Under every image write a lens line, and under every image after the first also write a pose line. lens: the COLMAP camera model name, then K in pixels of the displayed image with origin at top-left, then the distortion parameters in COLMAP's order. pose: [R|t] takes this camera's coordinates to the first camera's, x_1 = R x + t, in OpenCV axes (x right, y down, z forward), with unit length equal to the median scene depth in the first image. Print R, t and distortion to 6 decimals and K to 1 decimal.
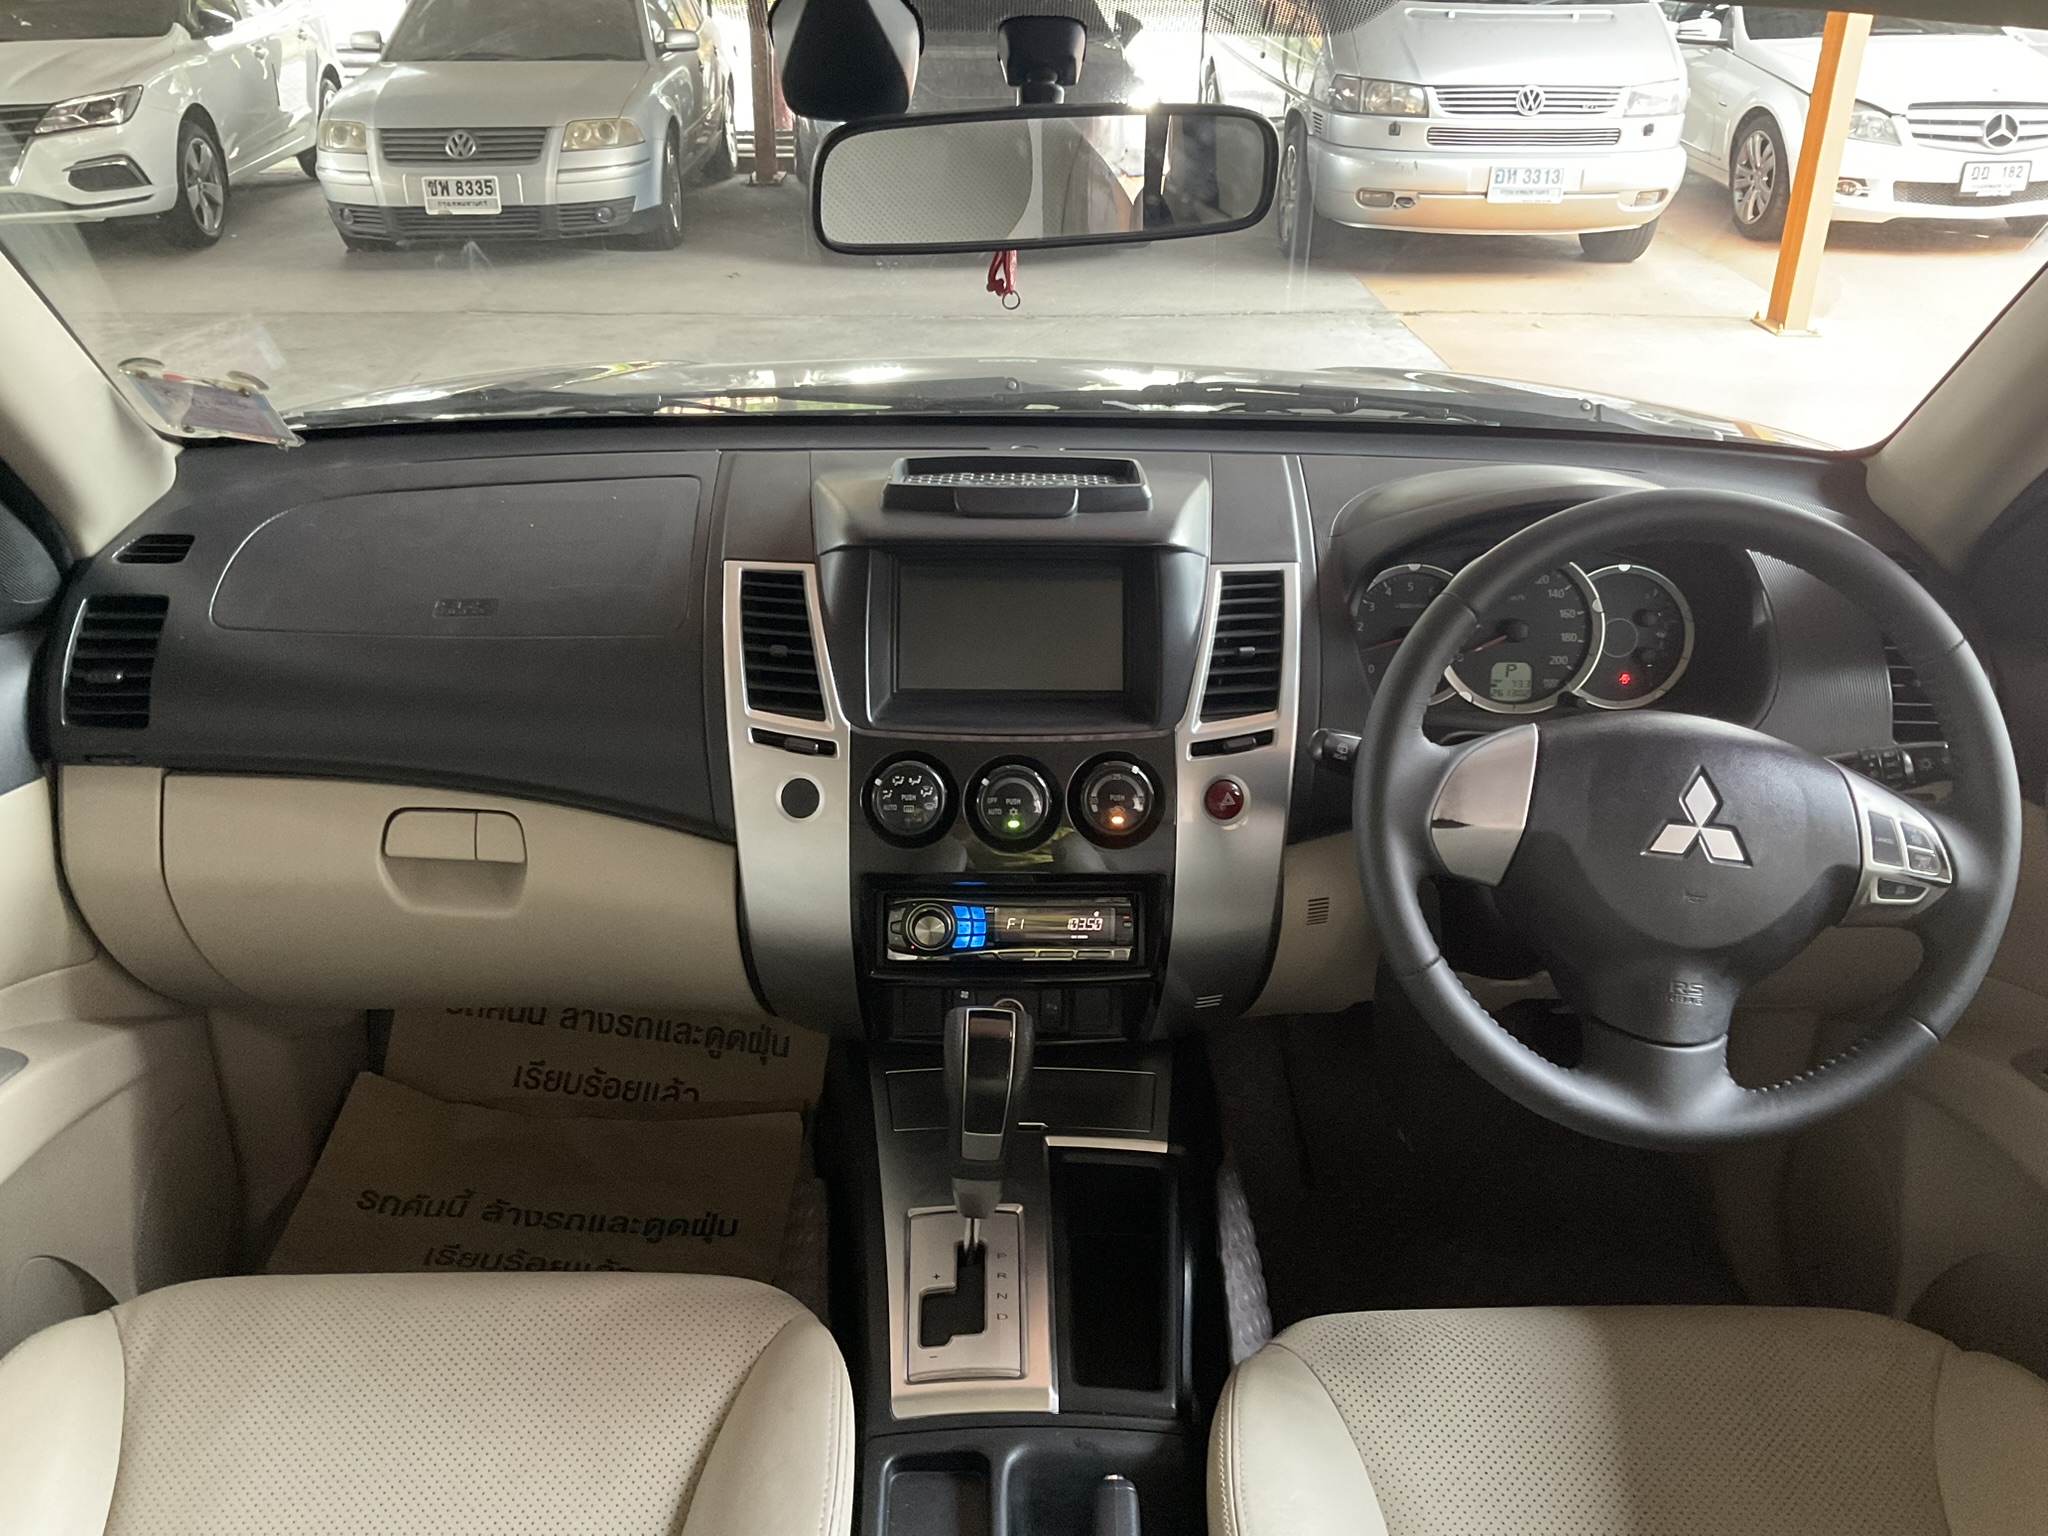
lens RADIAL K [[1699.1, 0, 1022.2], [0, 1699.1, 775.7], [0, 0, 1]] dist [0.052820, -0.104049]
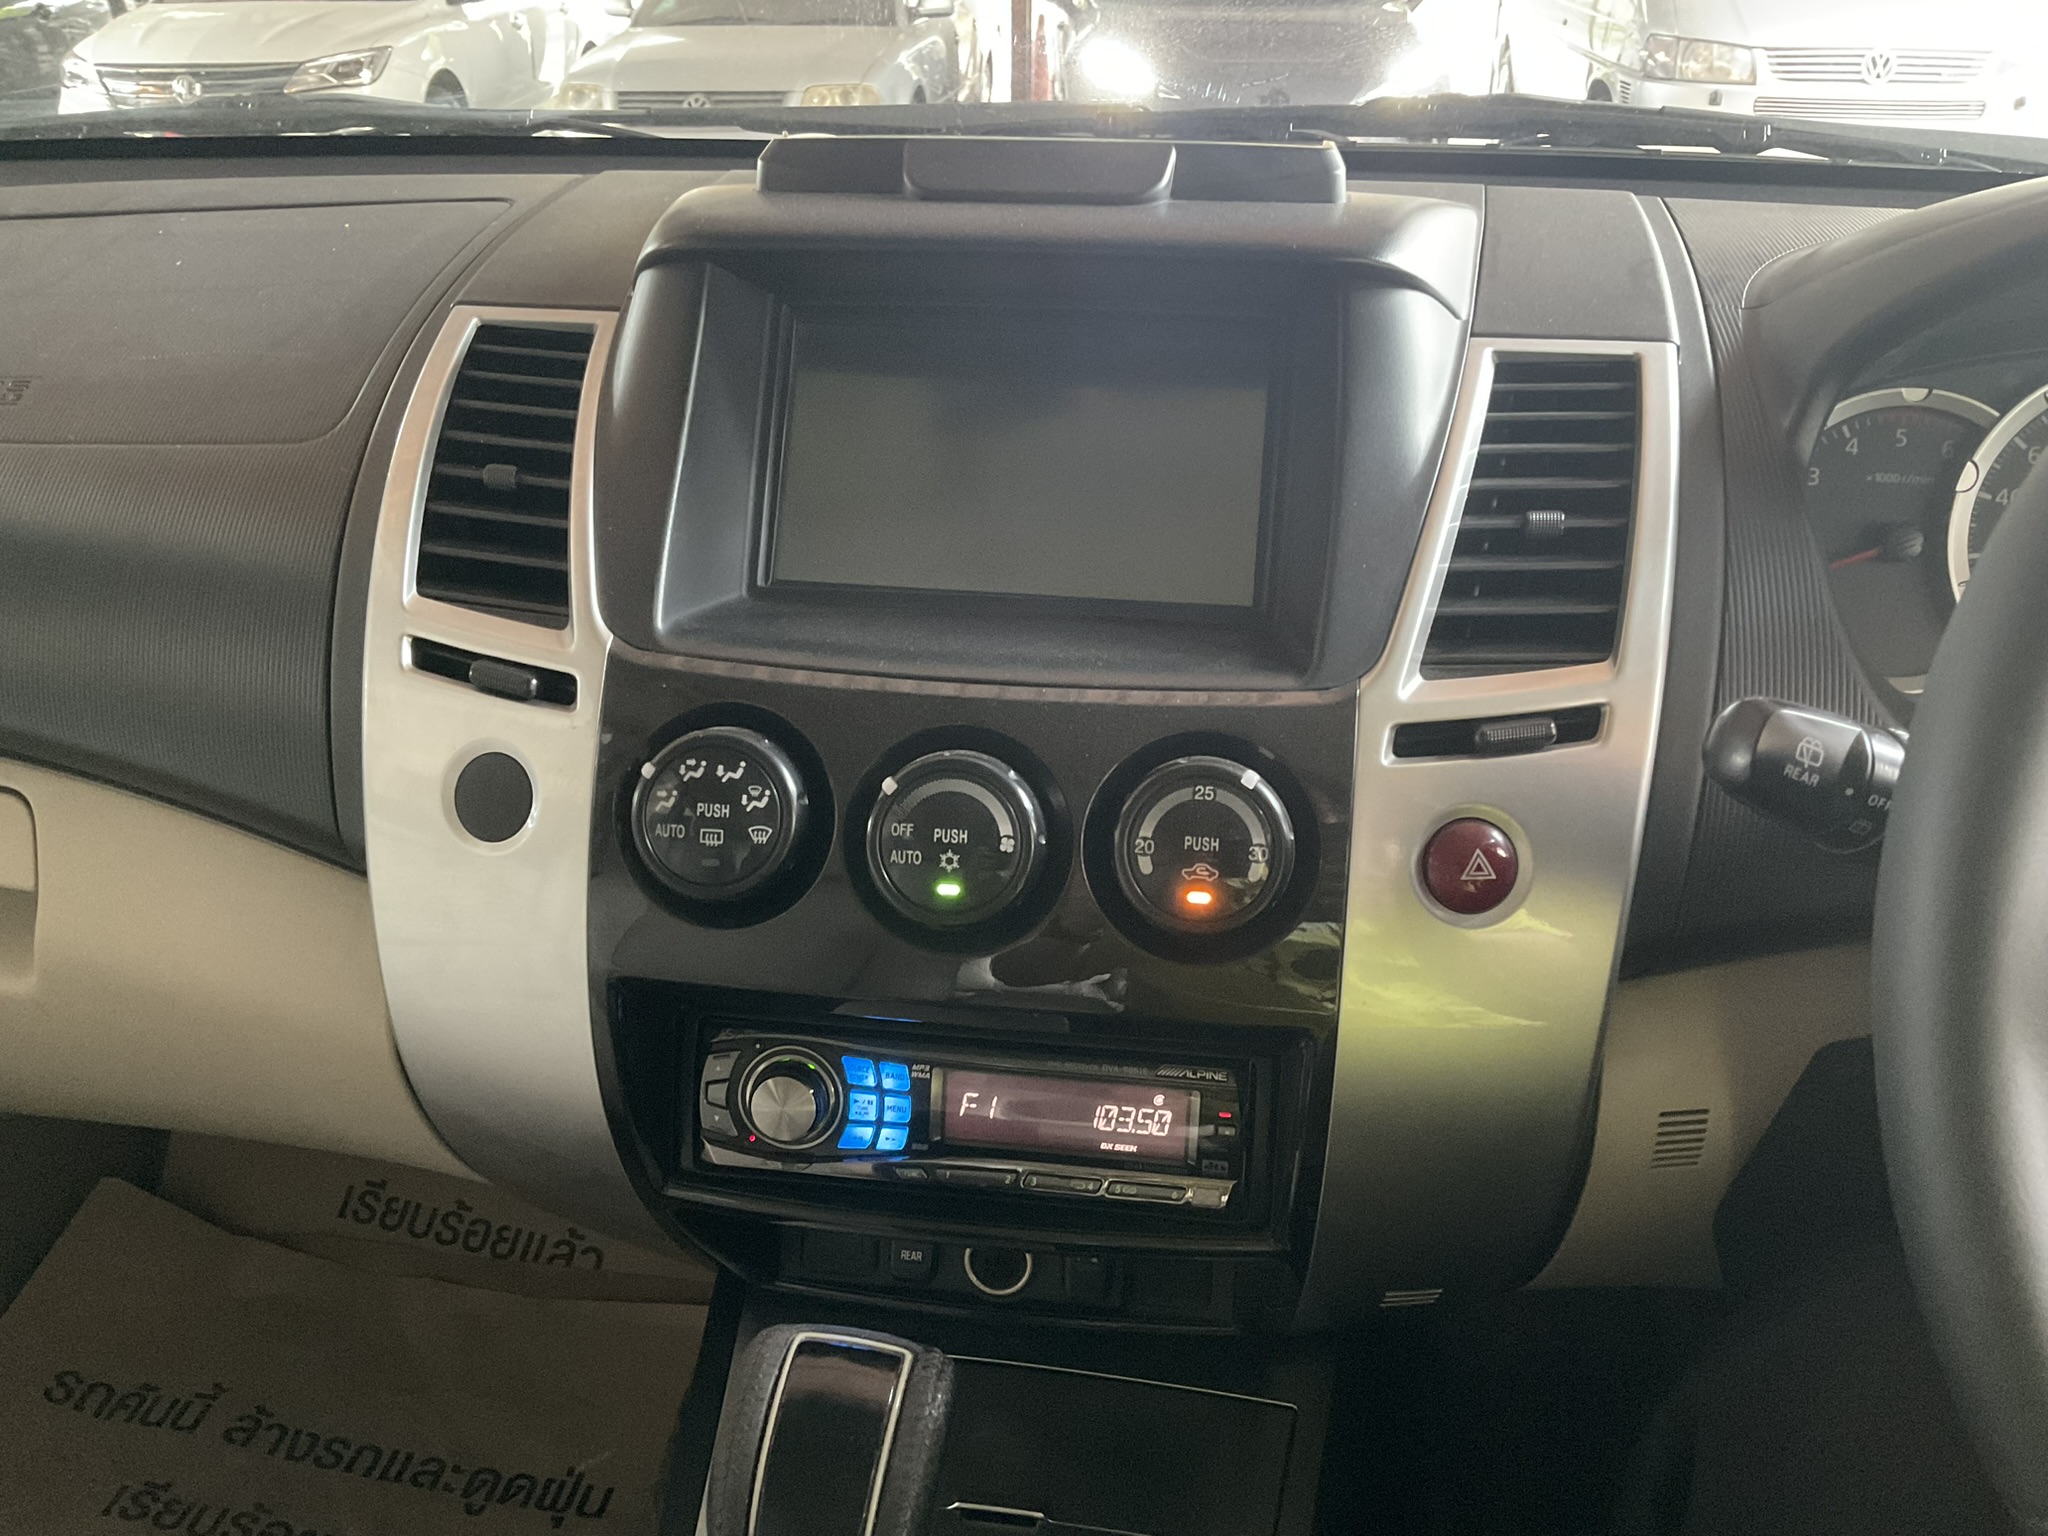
lens RADIAL K [[1699.1, 0, 1029.0], [0, 1699.1, 761.2], [0, 0, 1]] dist [0.052820, -0.104049]
pose [[0.988552, 0.060588, -0.138180, 0.064926], [-0.063484, 0.997844, -0.016644, 0.002239], [0.136874, 0.025226, 0.990267, 0.542765]]
